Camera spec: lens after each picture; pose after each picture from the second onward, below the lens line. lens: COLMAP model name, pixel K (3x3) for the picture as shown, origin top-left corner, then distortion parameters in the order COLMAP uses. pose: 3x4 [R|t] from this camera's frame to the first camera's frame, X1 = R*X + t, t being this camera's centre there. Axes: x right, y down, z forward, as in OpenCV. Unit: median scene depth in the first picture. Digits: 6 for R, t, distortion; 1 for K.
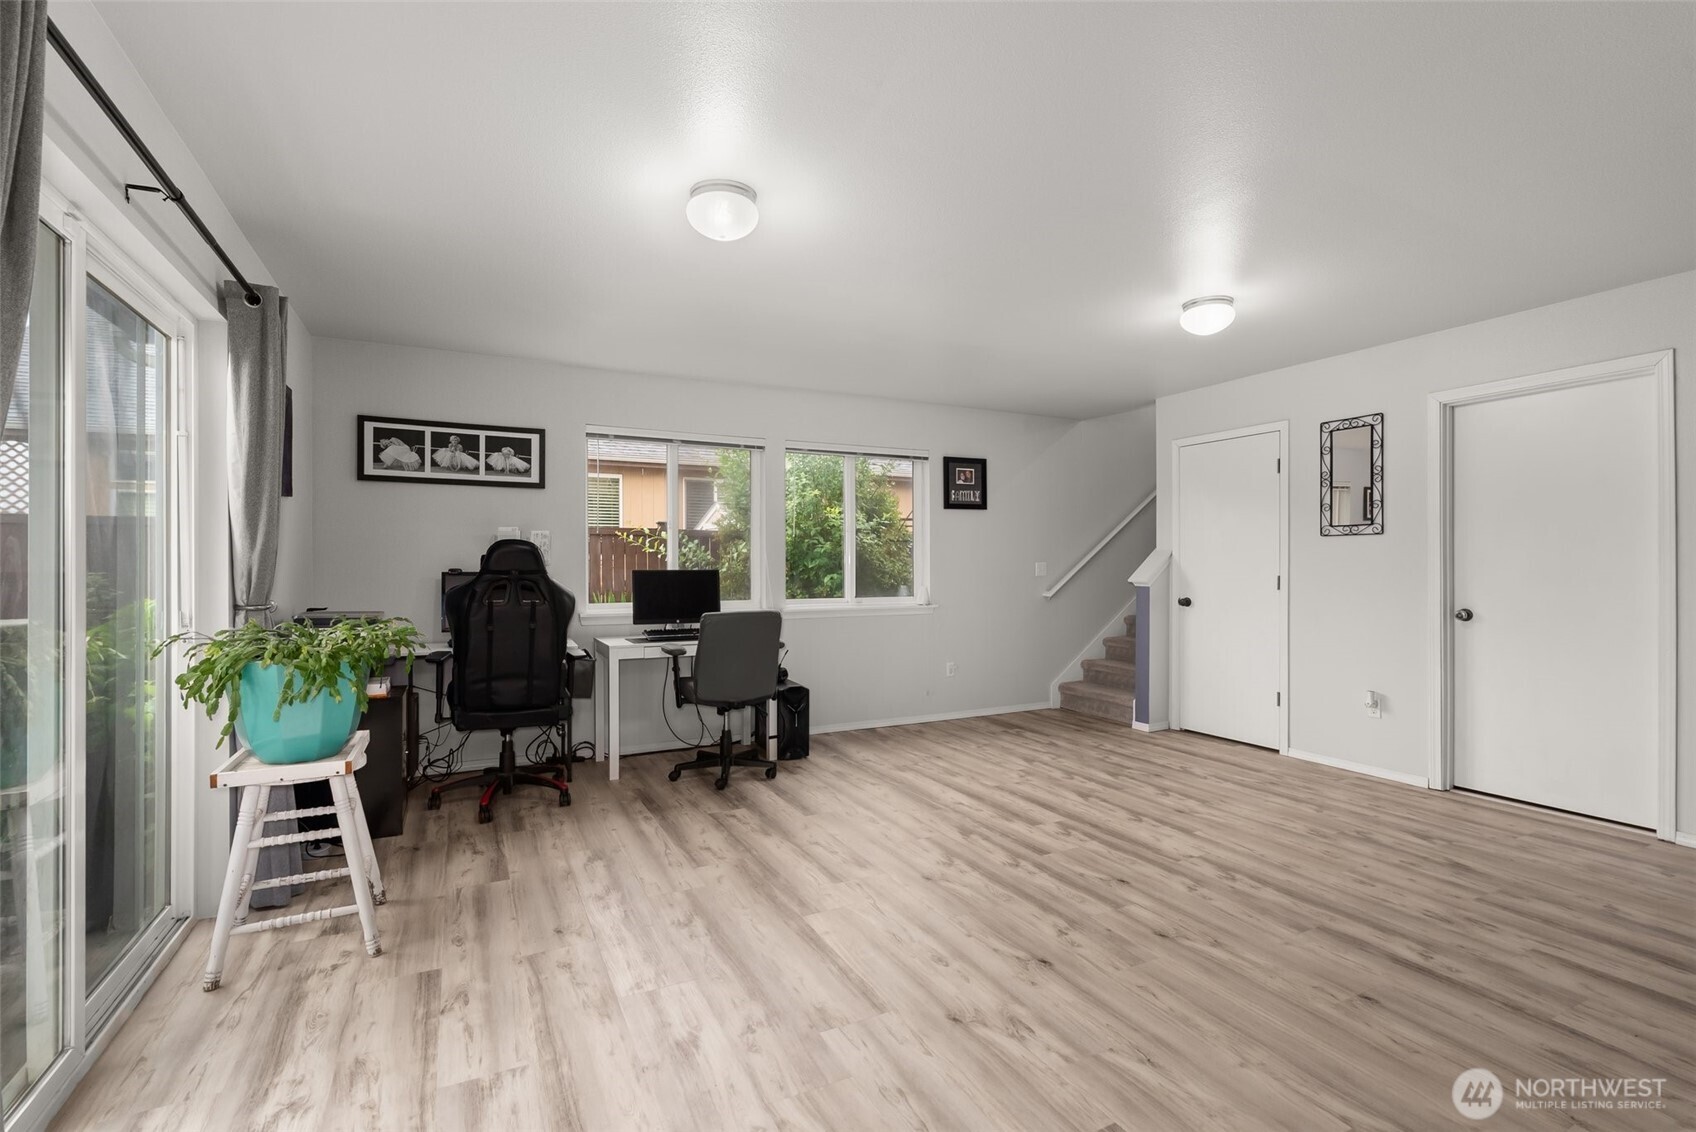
lens RADIAL K [[772.4, 0, 847.6], [0, 772.4, 565.3], [0, 0, 1]] dist [-0.008674, 0.002306]
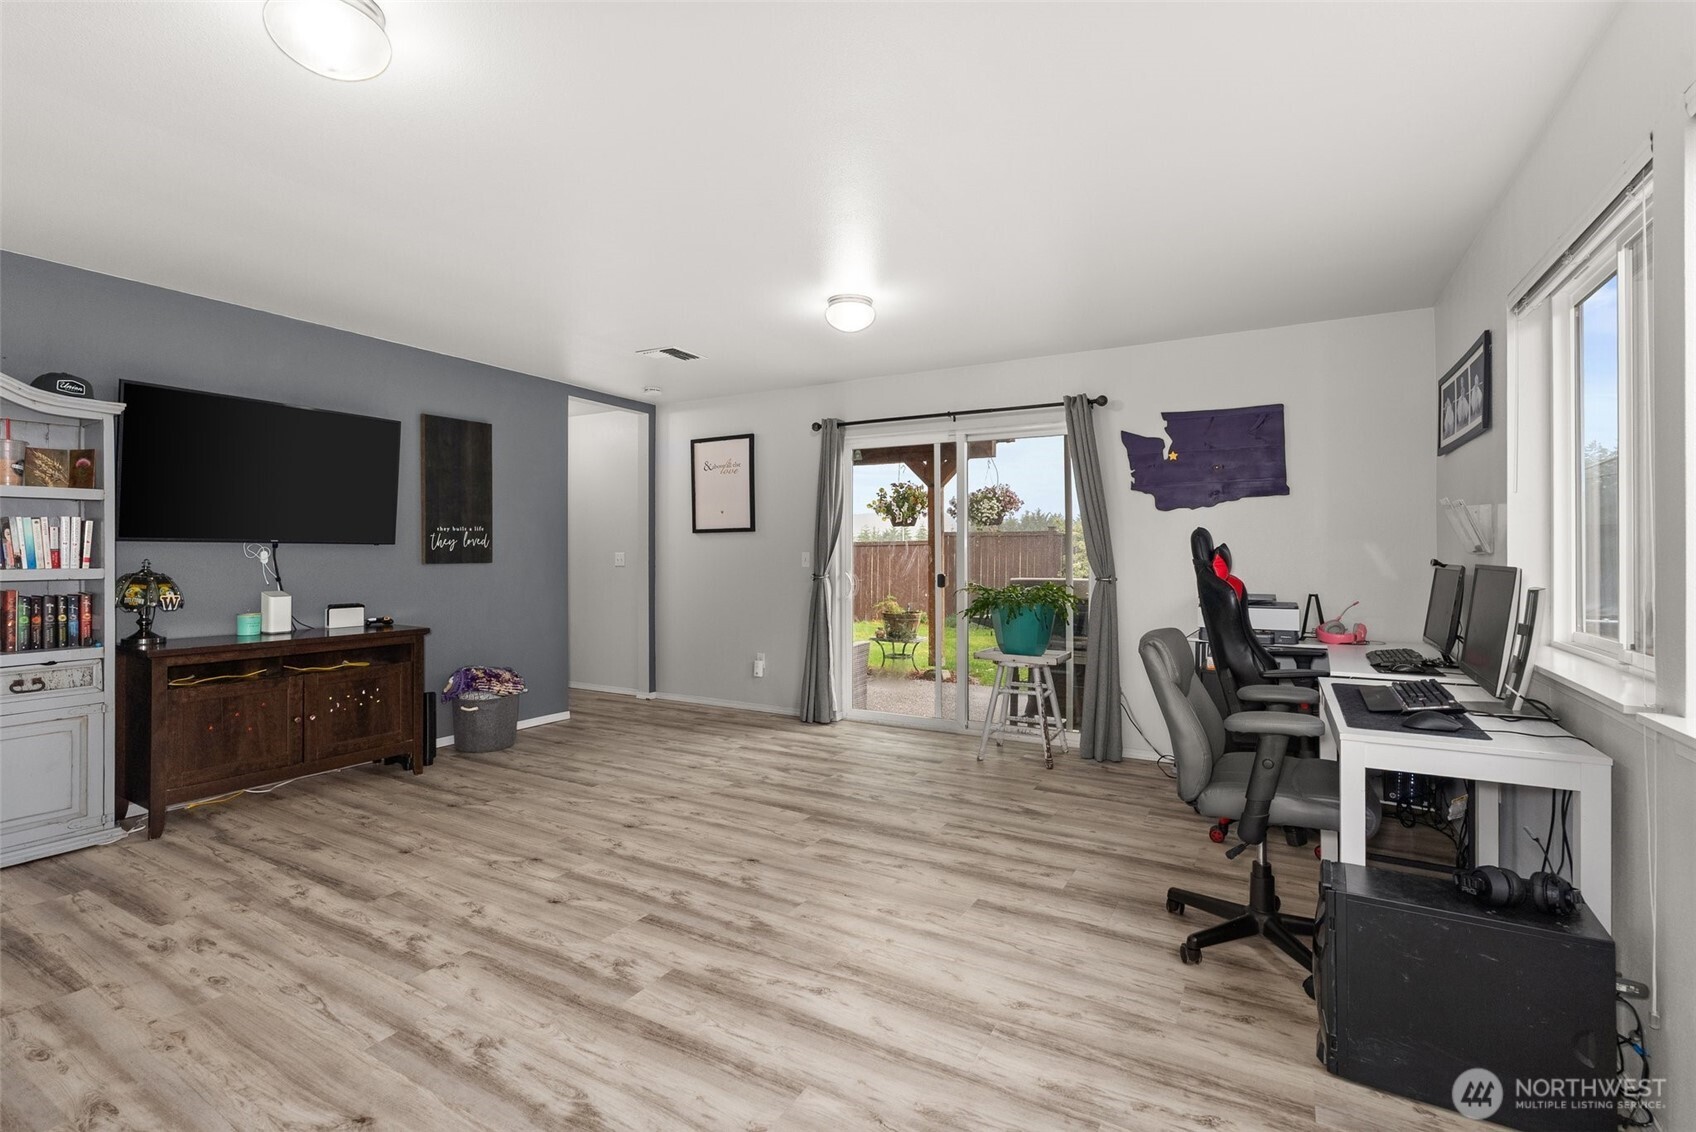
lens RADIAL K [[772.4, 0, 848.8], [0, 772.4, 537.8], [0, 0, 1]] dist [-0.008674, 0.002306]
pose [[-0.833789, -0.011825, -0.551957, 0.553808], [-0.001229, 0.999808, -0.019563, -0.001687], [0.552082, -0.015634, -0.833643, 1.885668]]
